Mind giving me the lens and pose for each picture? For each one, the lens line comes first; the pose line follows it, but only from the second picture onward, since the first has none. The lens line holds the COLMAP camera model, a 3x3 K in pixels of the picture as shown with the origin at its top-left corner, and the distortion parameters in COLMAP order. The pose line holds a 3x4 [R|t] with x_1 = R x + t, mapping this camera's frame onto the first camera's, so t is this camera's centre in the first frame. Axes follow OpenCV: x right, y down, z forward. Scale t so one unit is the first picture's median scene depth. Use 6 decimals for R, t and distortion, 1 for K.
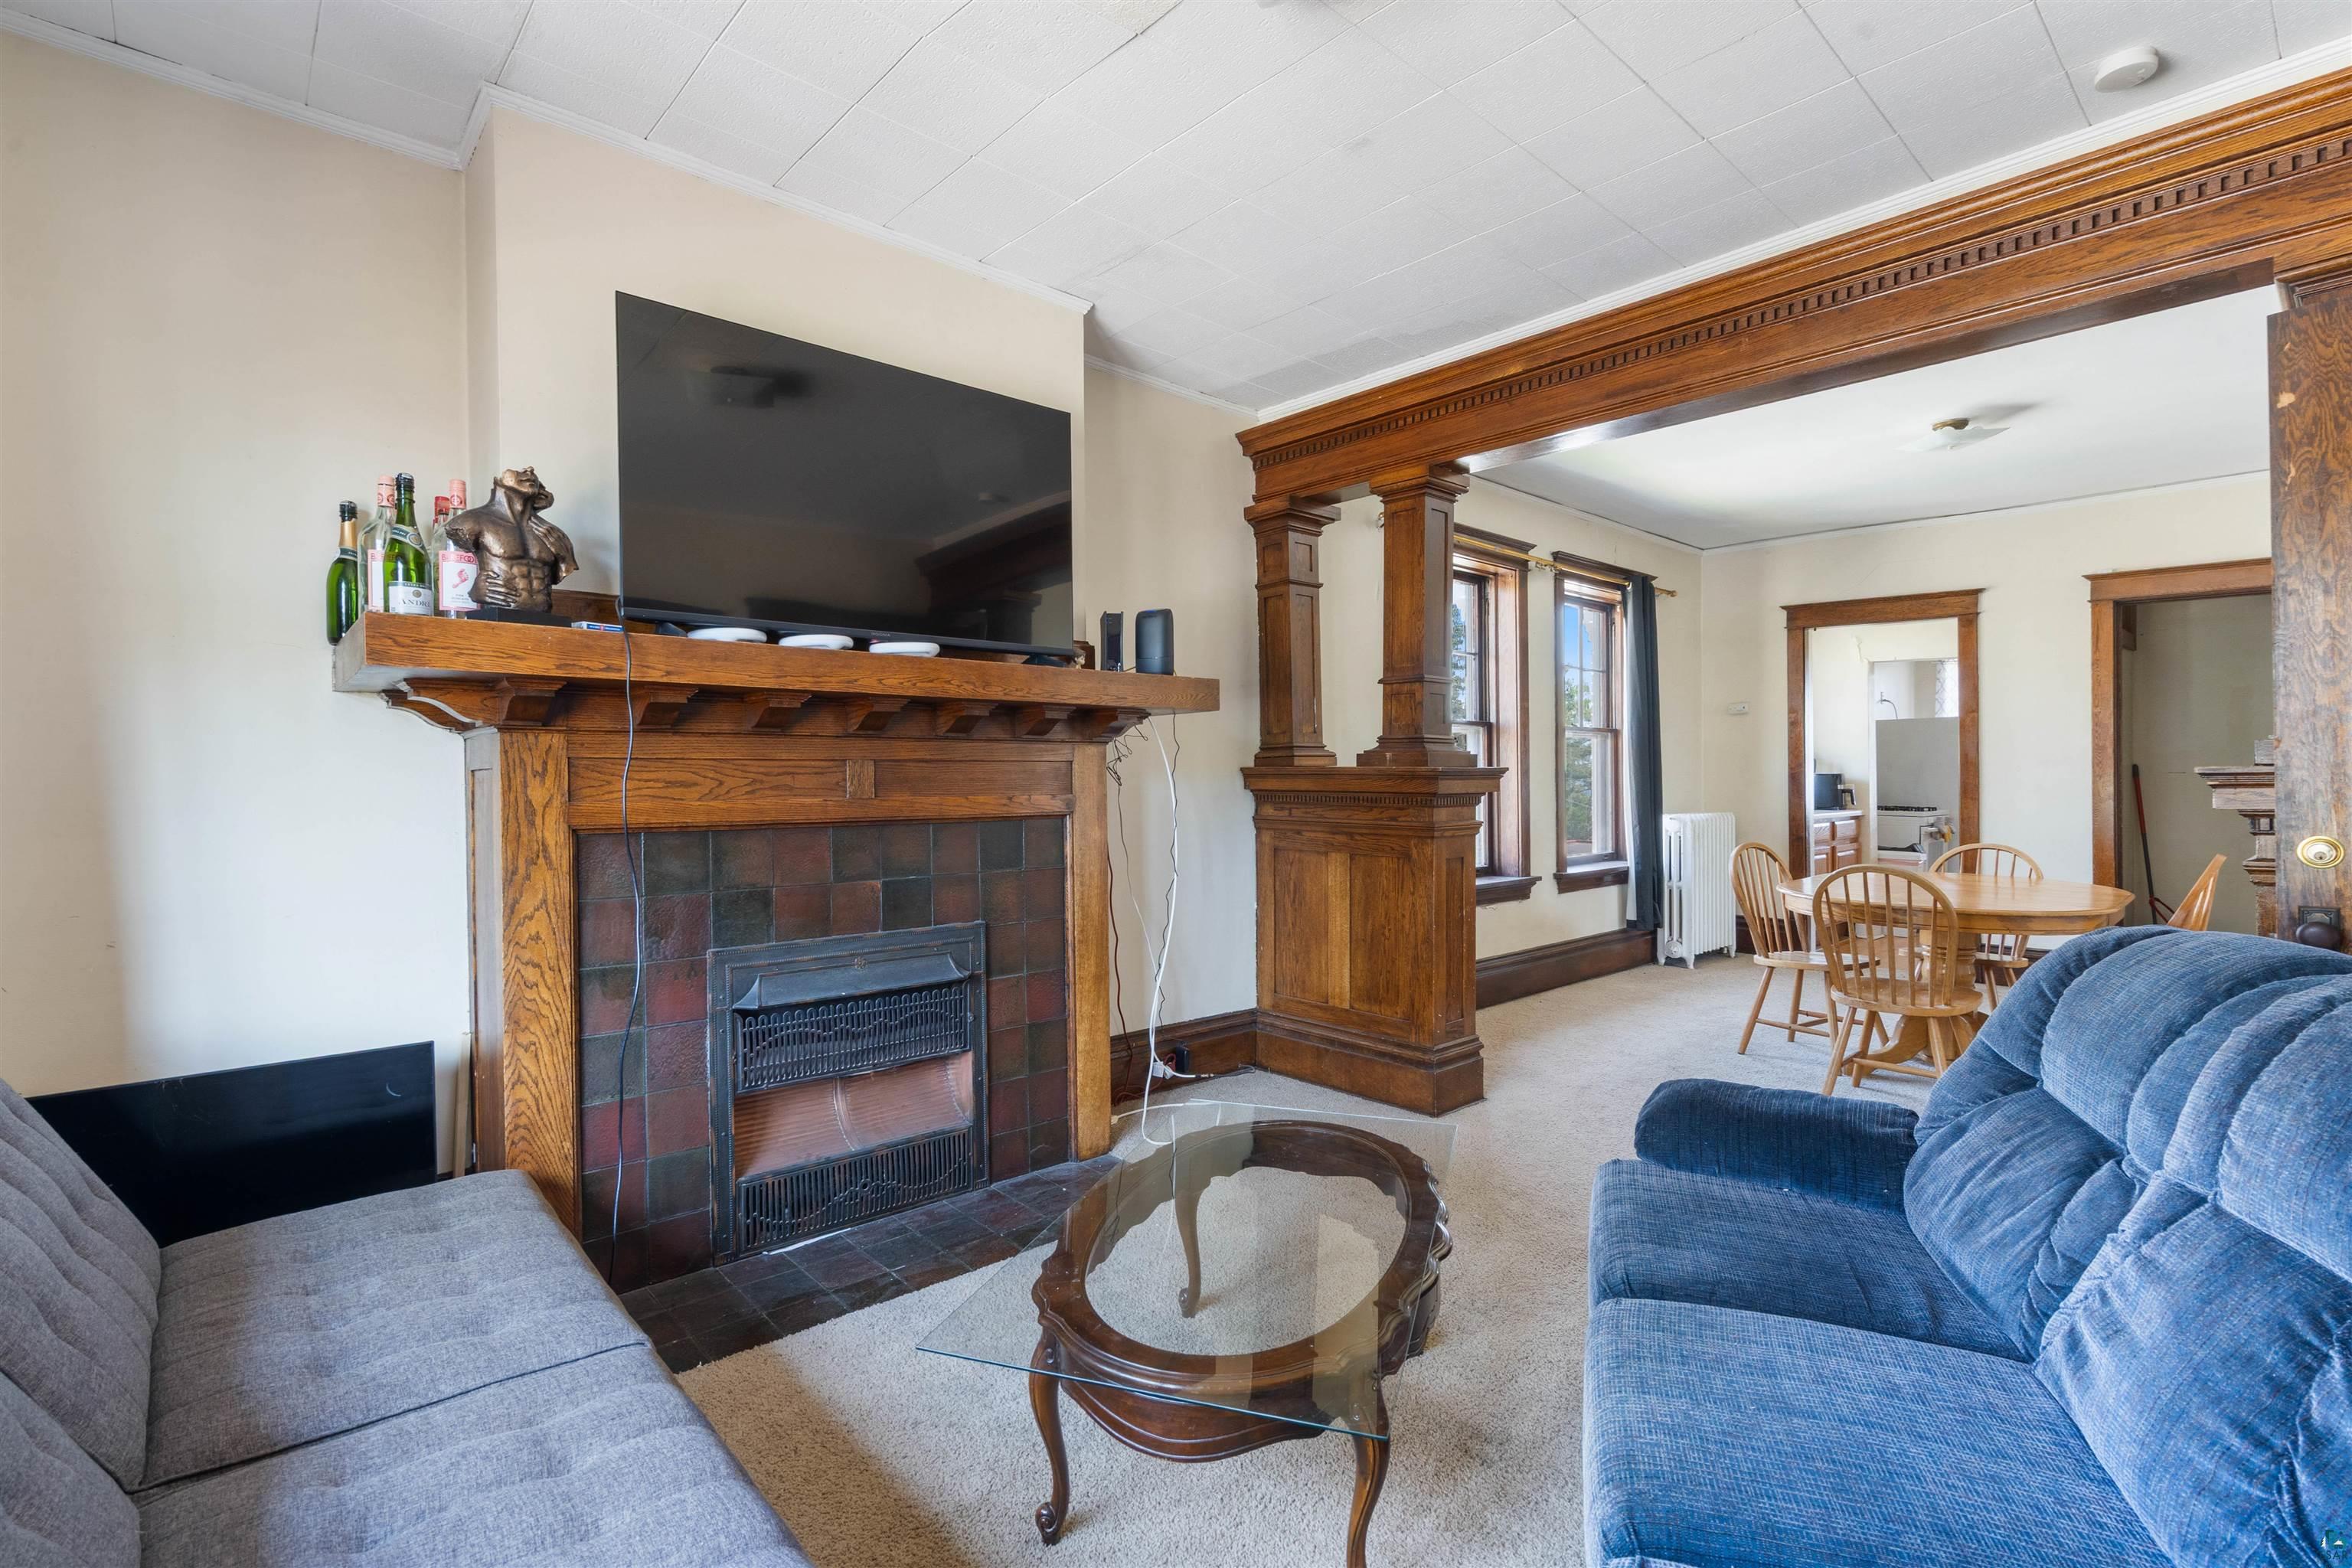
lens RADIAL K [[1082.8, 0, 1182.6], [0, 1082.8, 780.5], [0, 0, 1]] dist [-0.005342, -0.000379]
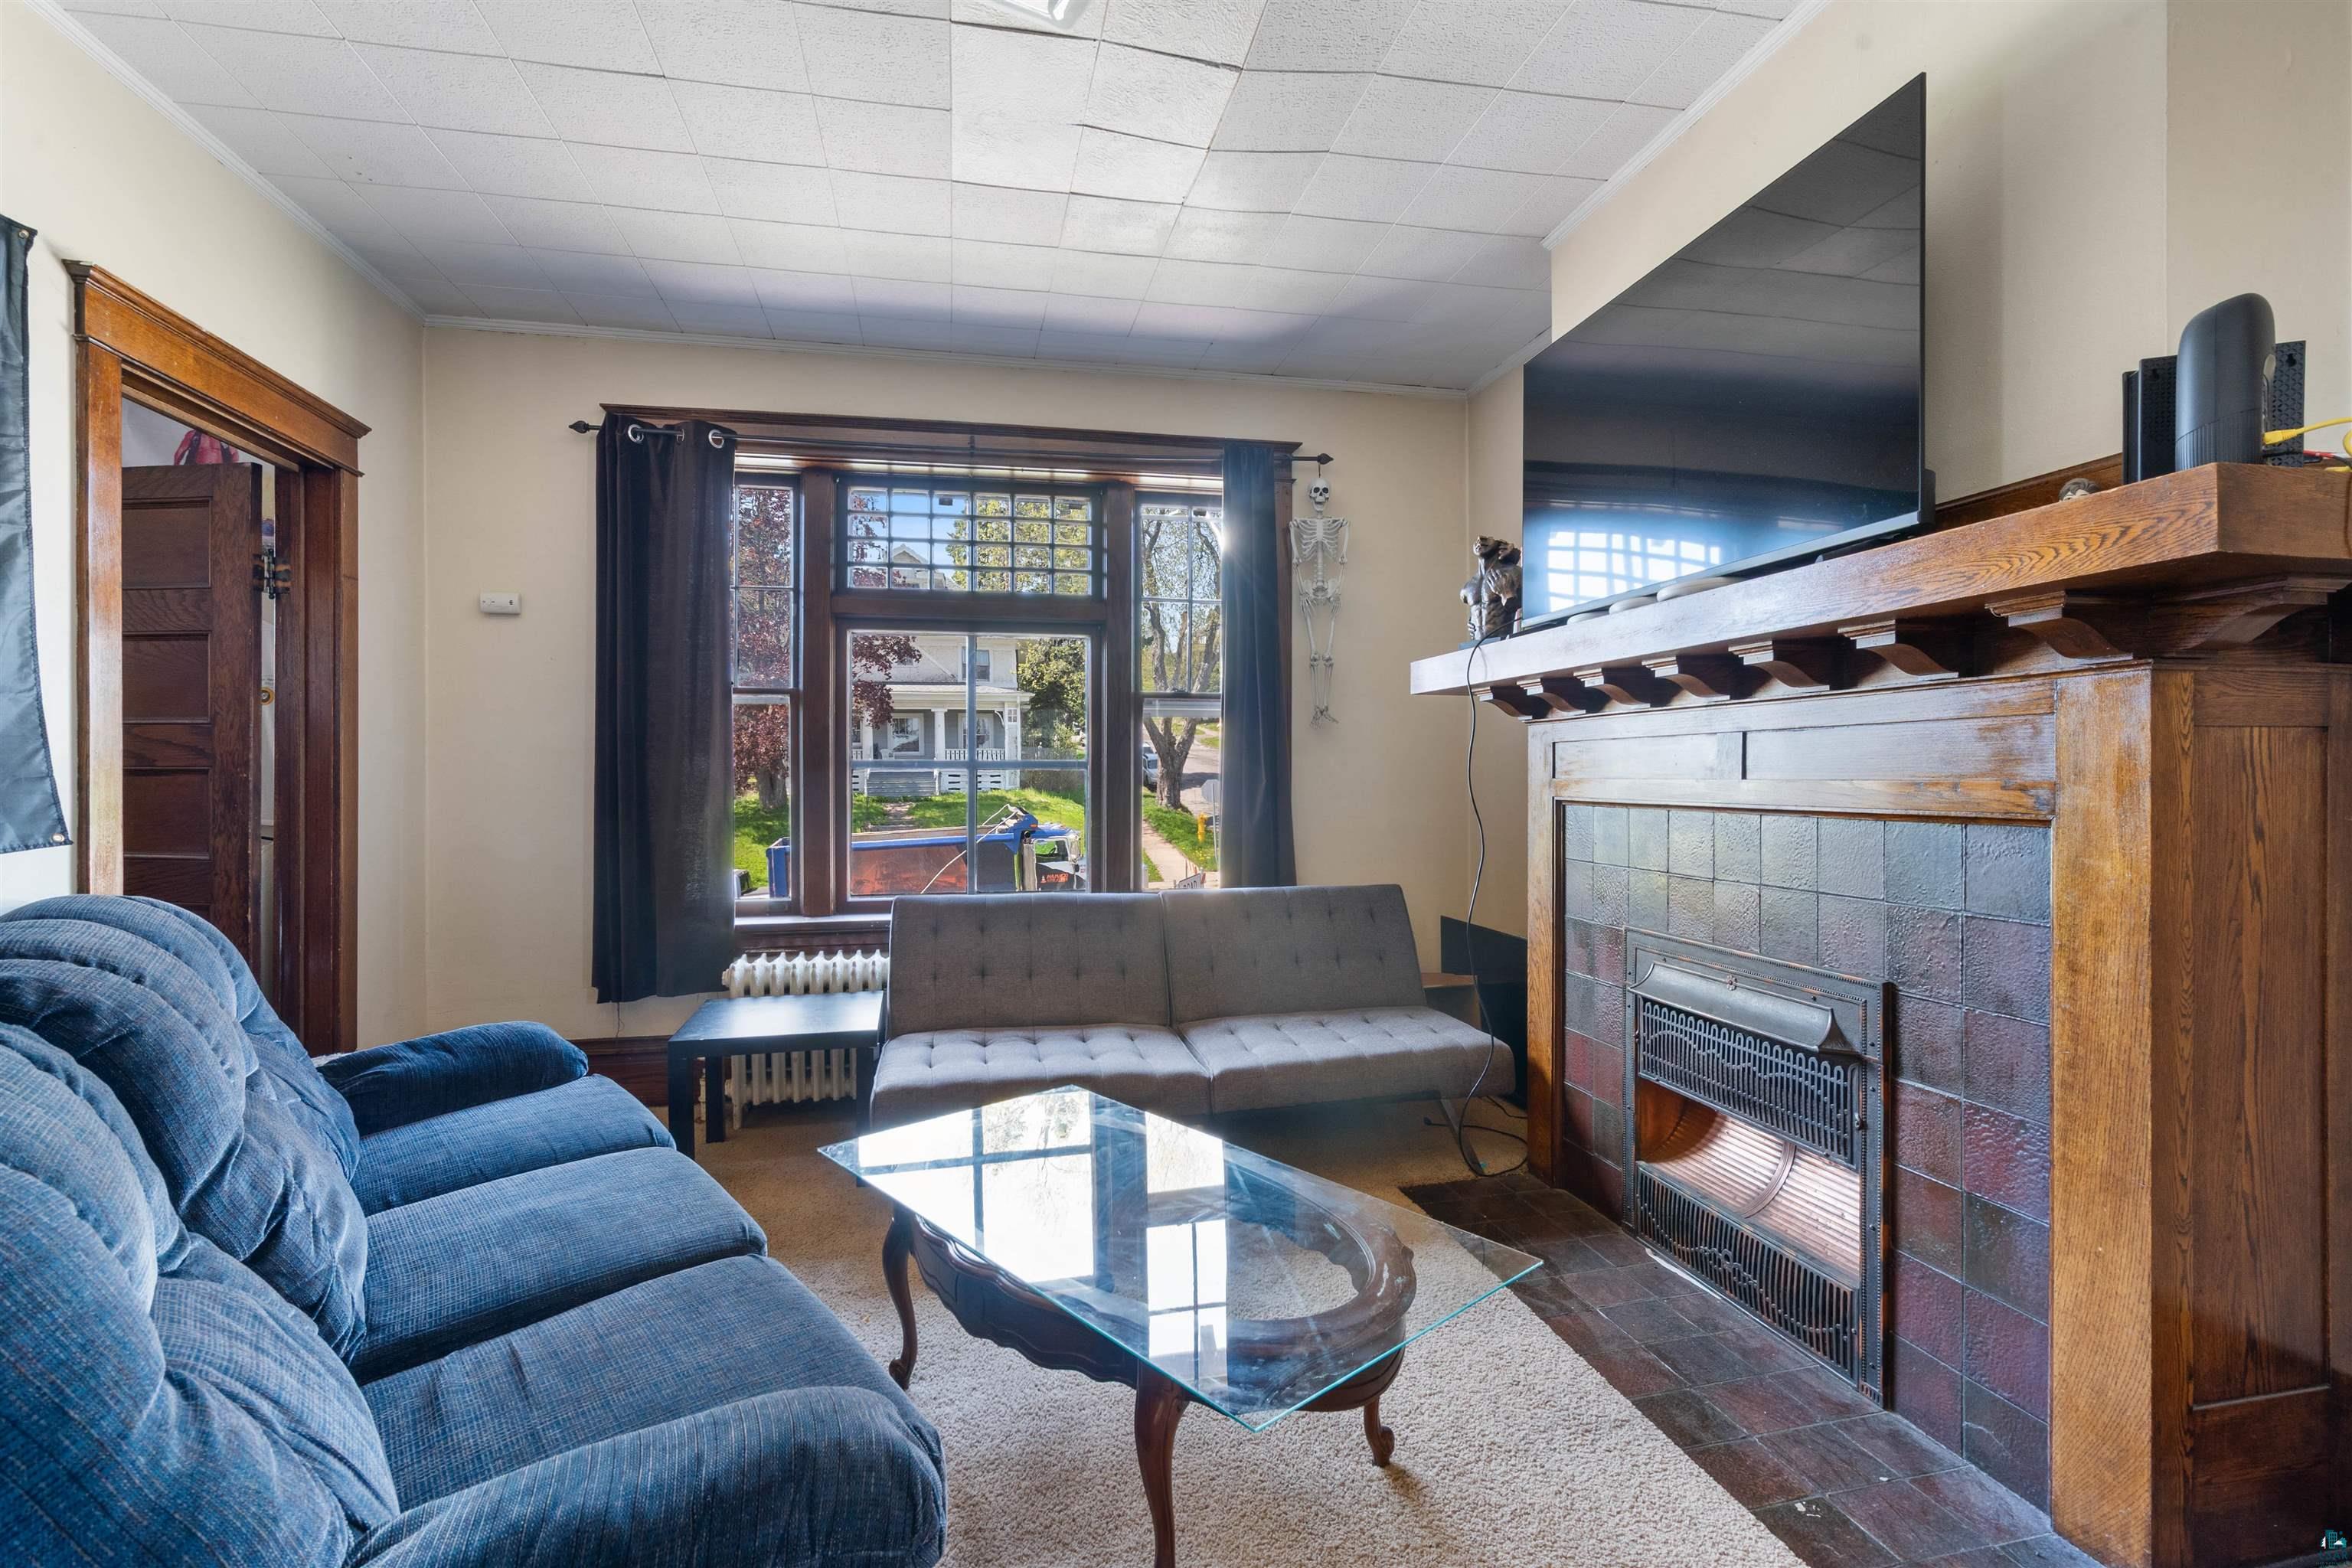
lens RADIAL K [[1082.8, 0, 1180.6], [0, 1082.8, 779.1], [0, 0, 1]] dist [-0.005342, -0.000379]
pose [[-0.521647, 0.000729, -0.853161, 0.582866], [-0.002291, 0.999995, 0.002255, 0.015499], [0.853158, 0.003130, -0.521643, 1.024931]]
